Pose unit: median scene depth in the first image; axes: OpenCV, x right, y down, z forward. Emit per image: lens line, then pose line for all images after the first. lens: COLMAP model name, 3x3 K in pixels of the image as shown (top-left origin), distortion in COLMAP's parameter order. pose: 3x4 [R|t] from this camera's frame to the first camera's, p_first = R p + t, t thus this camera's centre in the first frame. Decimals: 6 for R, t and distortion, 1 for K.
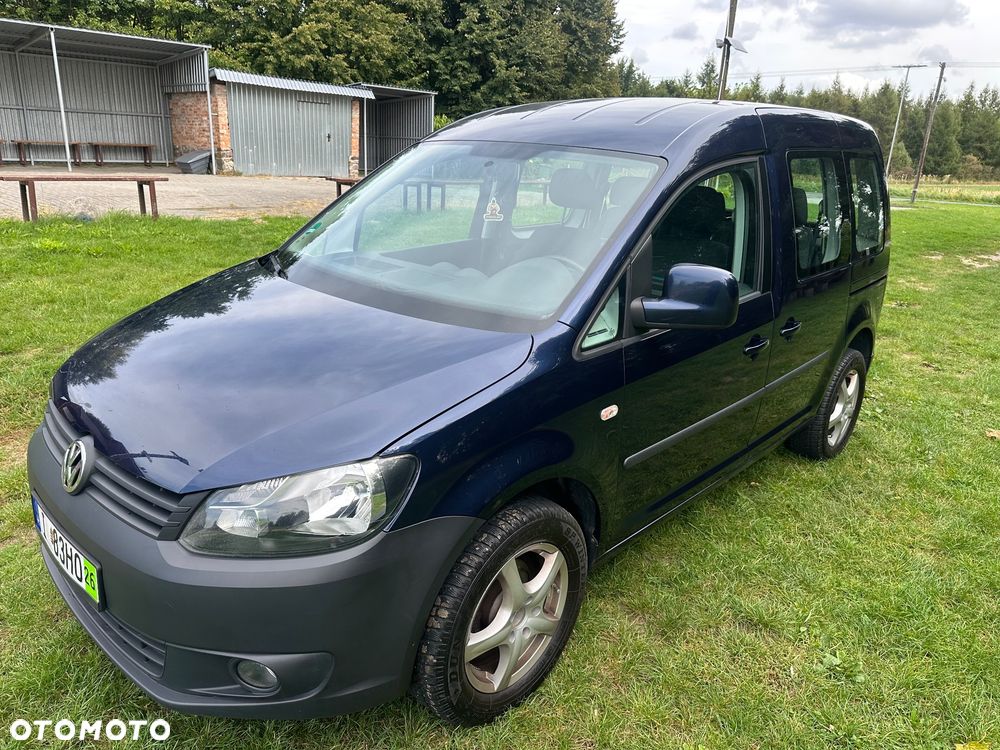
lens RADIAL K [[726.8, 0, 501.4], [0, 726.8, 376.9], [0, 0, 1]] dist [0.029642, -0.041021]
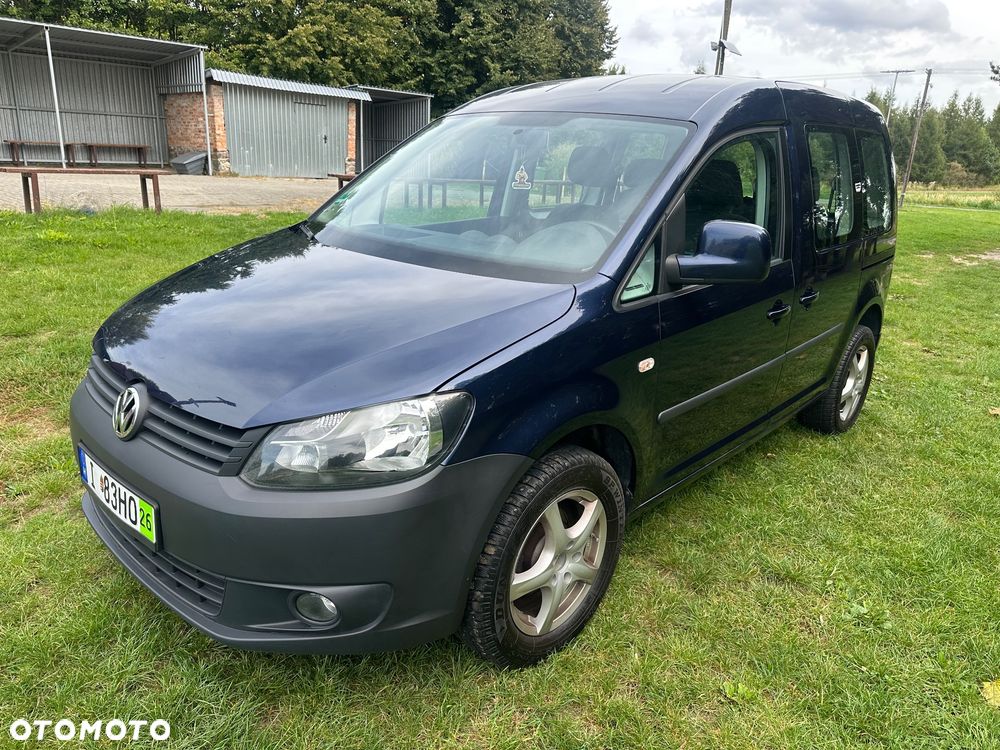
lens RADIAL K [[726.8, 0, 510.6], [0, 726.8, 379.3], [0, 0, 1]] dist [0.029642, -0.041021]
pose [[0.999707, -0.005347, 0.023611, -0.051957], [0.005515, 0.999960, -0.007050, 0.058506], [-0.023573, 0.007178, 0.999696, -0.016317]]
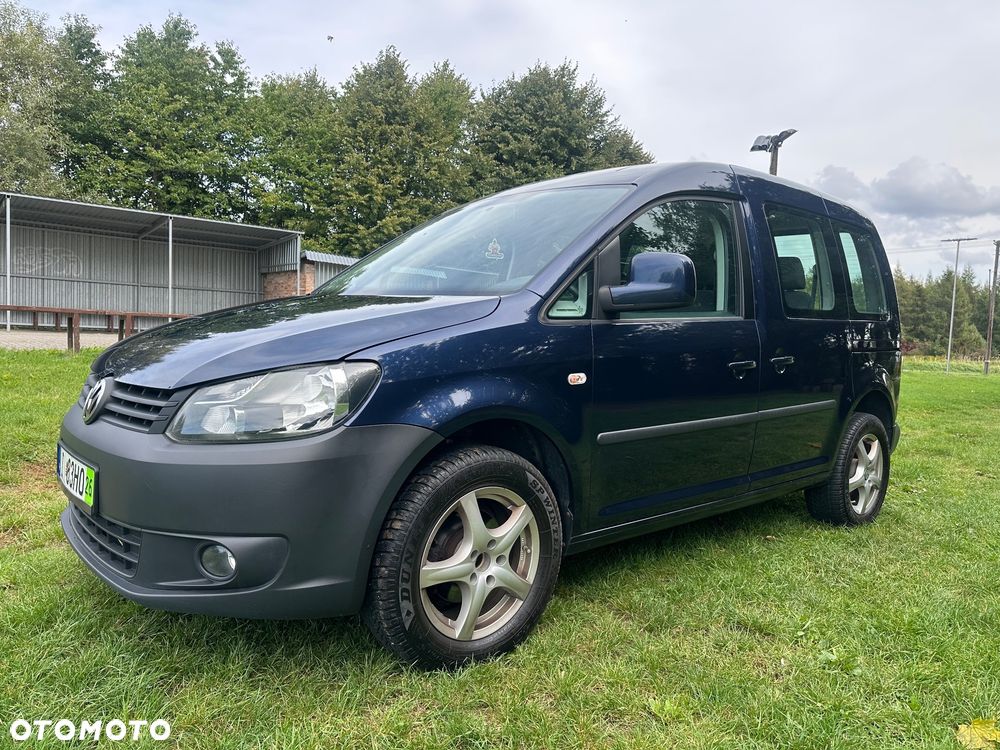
lens RADIAL K [[726.8, 0, 503.2], [0, 726.8, 370.5], [0, 0, 1]] dist [0.029642, -0.041021]
pose [[0.995352, -0.004447, -0.096196, 0.110103], [-0.020822, 0.965365, -0.260069, 0.245199], [0.094021, 0.260864, 0.960786, -0.034701]]
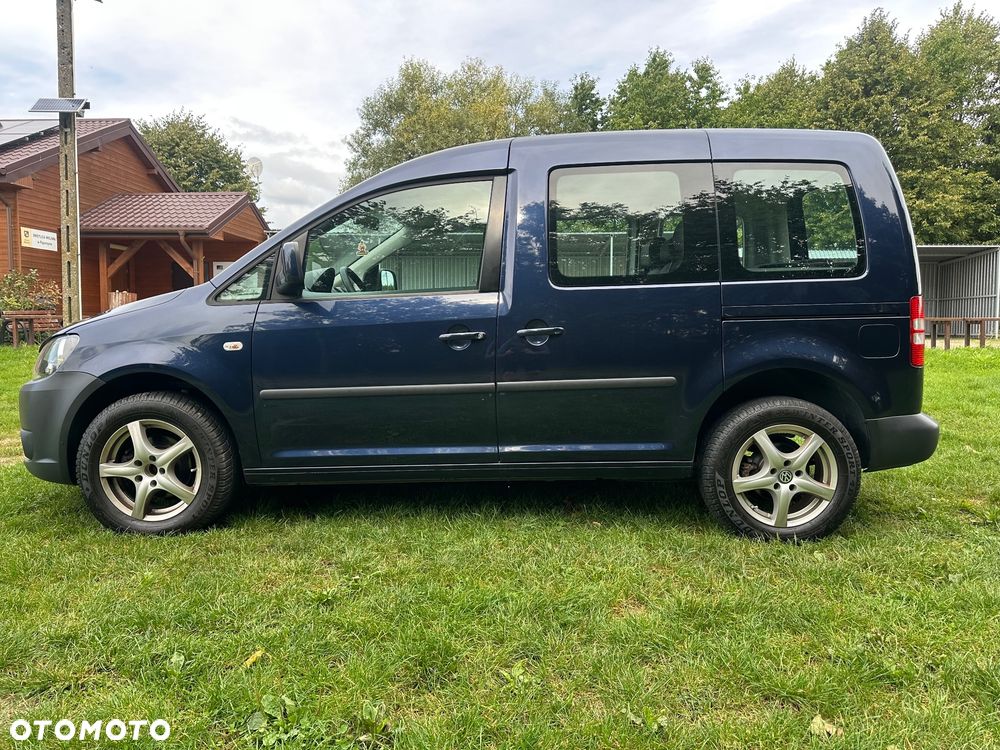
lens RADIAL K [[726.8, 0, 502.9], [0, 726.8, 362.1], [0, 0, 1]] dist [0.029642, -0.041021]
pose [[0.660172, -0.013297, -0.750997, 1.199284], [-0.195795, 0.962229, -0.189153, 0.188636], [0.725147, 0.271915, 0.632633, 0.377850]]
